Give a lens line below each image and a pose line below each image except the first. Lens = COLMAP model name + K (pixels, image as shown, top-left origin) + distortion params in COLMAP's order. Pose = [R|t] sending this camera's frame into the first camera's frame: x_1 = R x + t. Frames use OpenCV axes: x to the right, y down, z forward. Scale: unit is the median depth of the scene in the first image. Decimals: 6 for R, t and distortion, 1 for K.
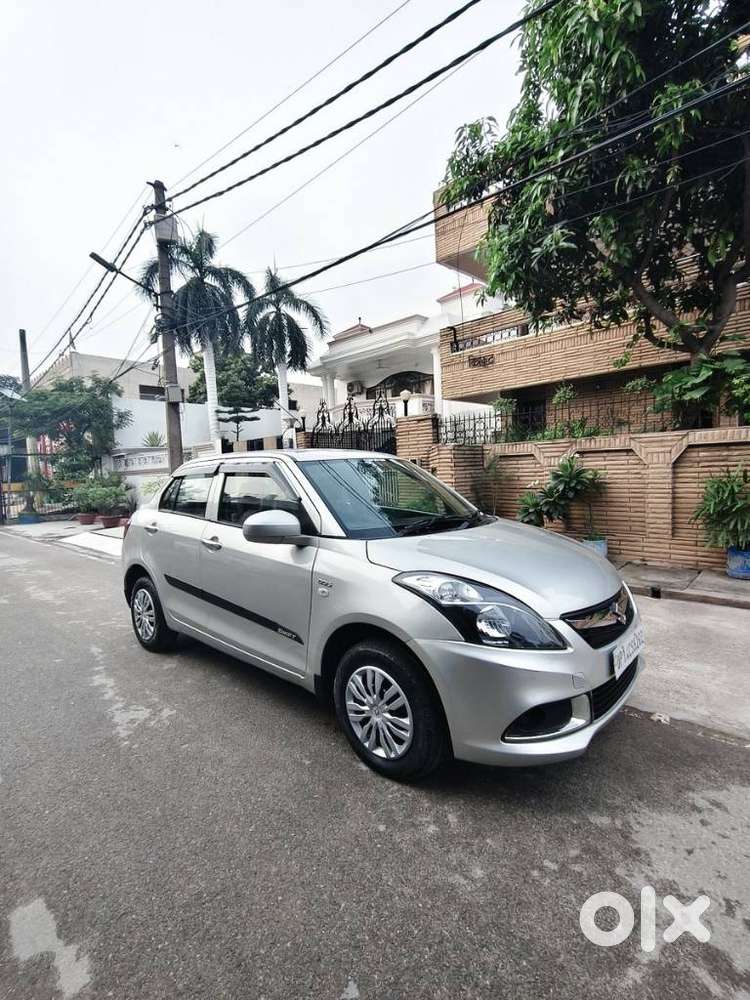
lens RADIAL K [[471.1, 0, 383.7], [0, 471.1, 498.9], [0, 0, 1]] dist [-0.007947, 0.003359]
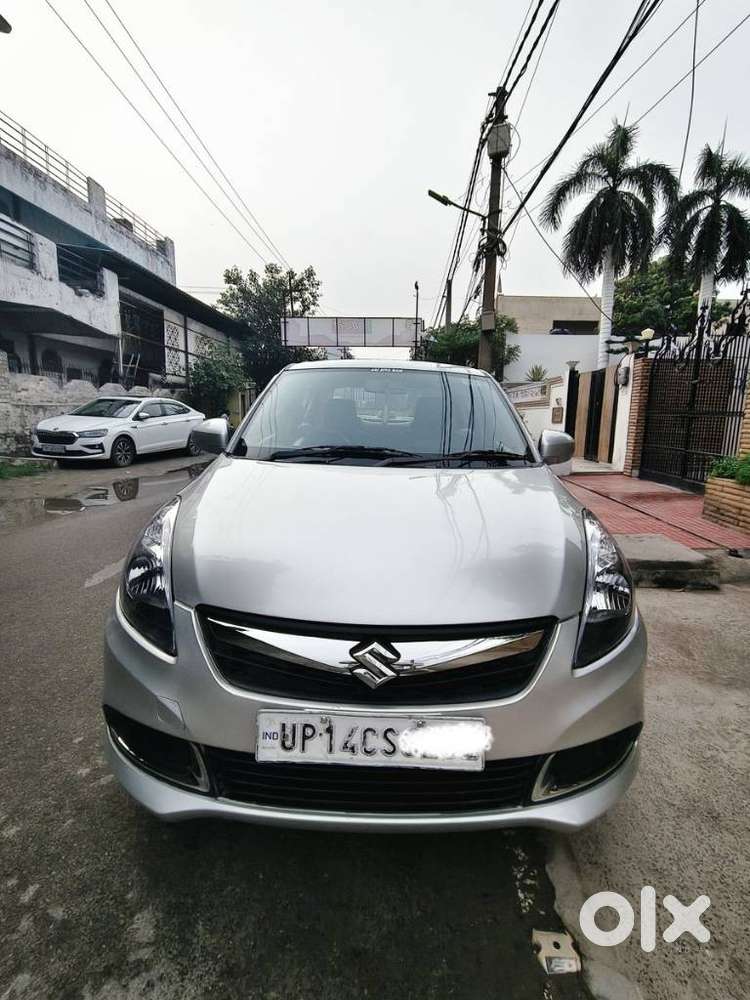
lens RADIAL K [[471.1, 0, 384.8], [0, 471.1, 498.1], [0, 0, 1]] dist [-0.007947, 0.003359]
pose [[0.653343, 0.182932, -0.734628, 0.304658], [-0.090505, 0.982281, 0.164110, -0.002396], [0.751632, -0.040733, 0.658323, 0.253185]]
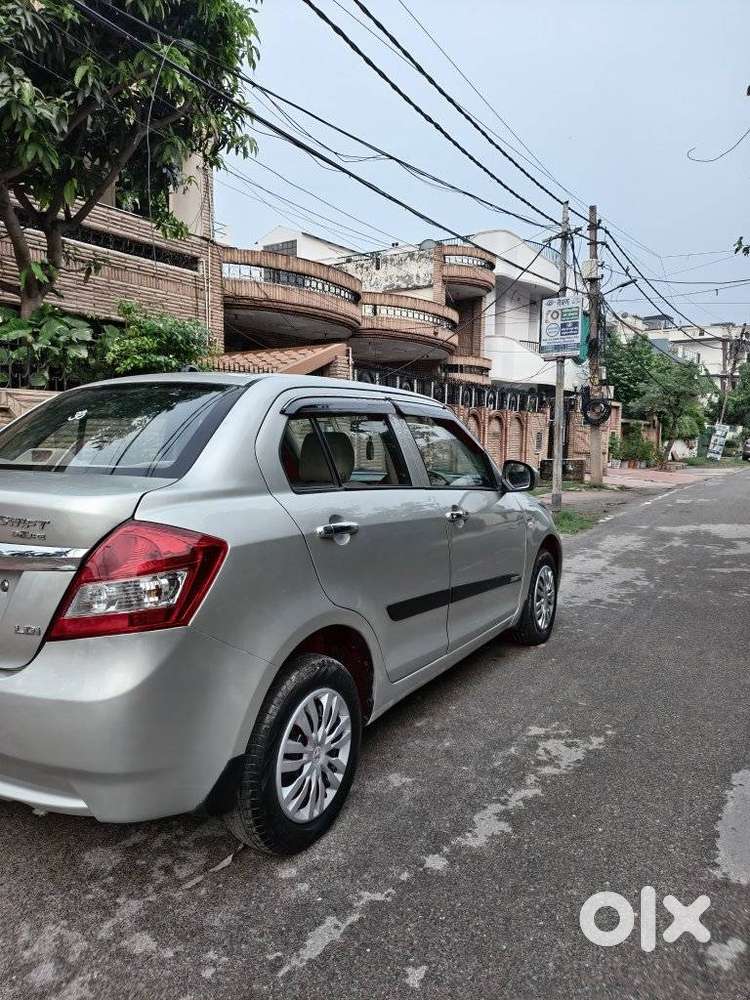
lens RADIAL K [[688.6, 0, 368.4], [0, 688.6, 508.1], [0, 0, 1]] dist [0.036247, -0.034994]
pose [[-0.185951, -0.066983, 0.980273, -0.670690], [0.057026, 0.995256, 0.078824, -0.003078], [-0.980903, 0.070559, -0.181249, 0.653060]]
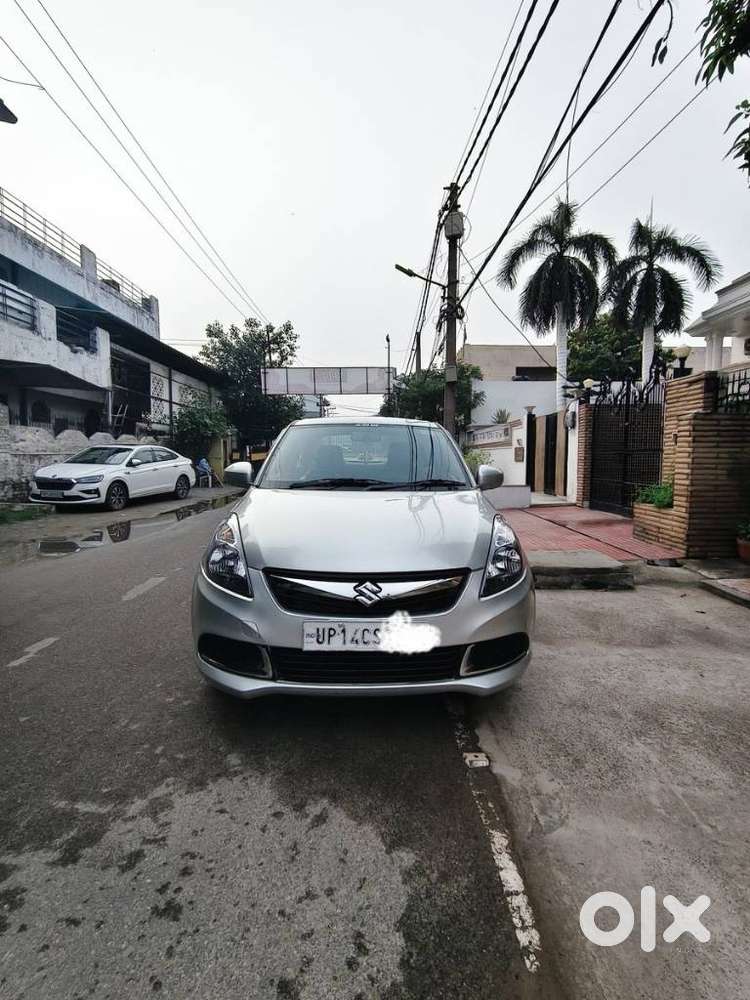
lens RADIAL K [[471.1, 0, 385.2], [0, 471.1, 498.4], [0, 0, 1]] dist [-0.007947, 0.003359]
pose [[0.692804, 0.102247, -0.713840, 0.412687], [-0.070733, 0.994759, 0.073835, -0.000187], [0.717648, -0.000662, 0.696405, 0.150875]]
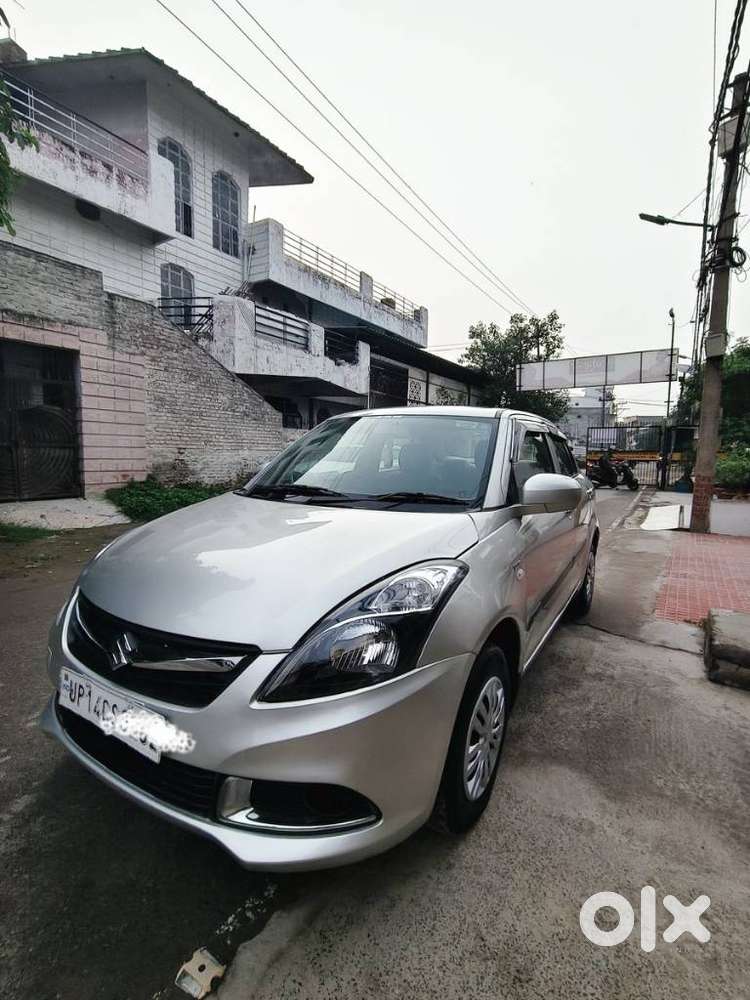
lens RADIAL K [[471.1, 0, 385.1], [0, 471.1, 498.1], [0, 0, 1]] dist [-0.007947, 0.003359]
pose [[0.176658, 0.131808, -0.975407, 0.417161], [-0.078563, 0.989719, 0.119513, -0.021658], [0.981132, 0.055518, 0.185197, 0.443937]]
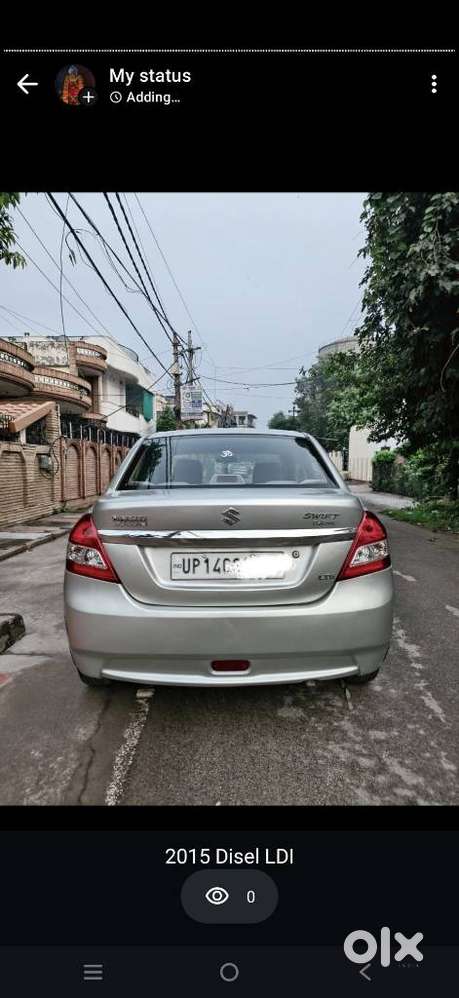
lens RADIAL K [[422.7, 0, 233.5], [0, 422.7, 501.6], [0, 0, 1]] dist [0.010879, -0.003304]
pose [[-0.670764, -0.029875, 0.741069, -0.544666], [0.064708, 0.993021, 0.098601, -0.027635], [-0.738843, 0.114091, -0.664149, 0.996863]]
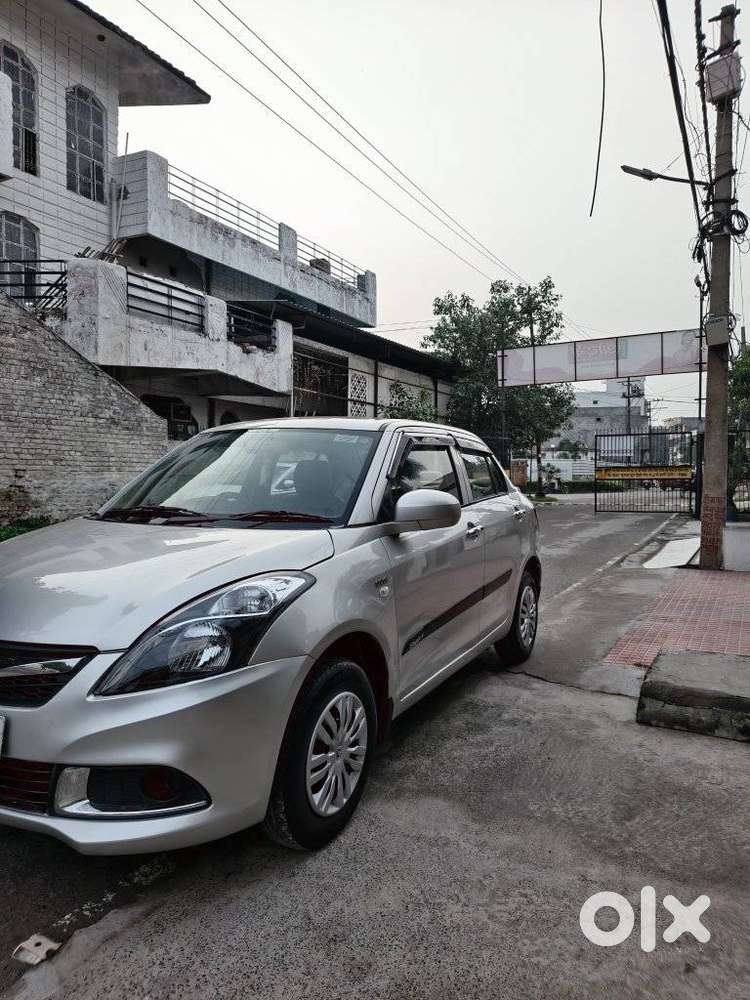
lens RADIAL K [[688.6, 0, 376.5], [0, 688.6, 500.0], [0, 0, 1]] dist [0.036247, -0.034994]
pose [[0.244602, 0.071924, -0.966952, 0.557992], [-0.067229, 0.996103, 0.057086, -0.025357], [0.967290, 0.051044, 0.248484, 0.474096]]
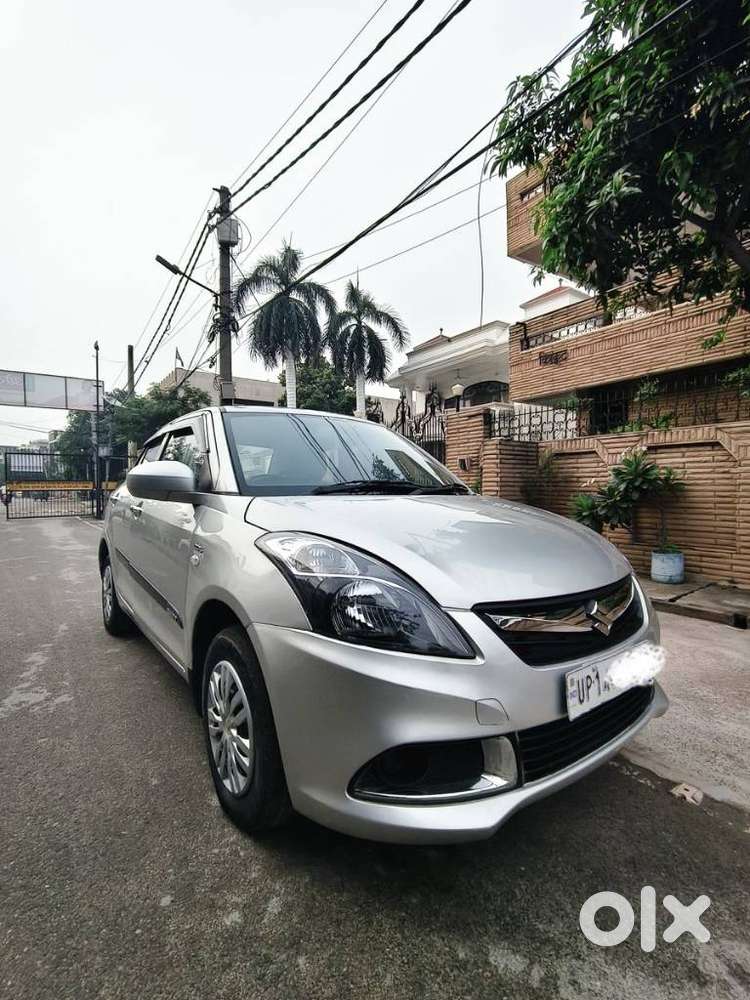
lens RADIAL K [[471.1, 0, 383.6], [0, 471.1, 498.4], [0, 0, 1]] dist [-0.007947, 0.003359]
pose [[0.982097, 0.035527, -0.184994, 0.118242], [-0.042612, 0.998497, -0.034460, 0.041988], [0.183492, 0.041726, 0.982135, 0.112792]]
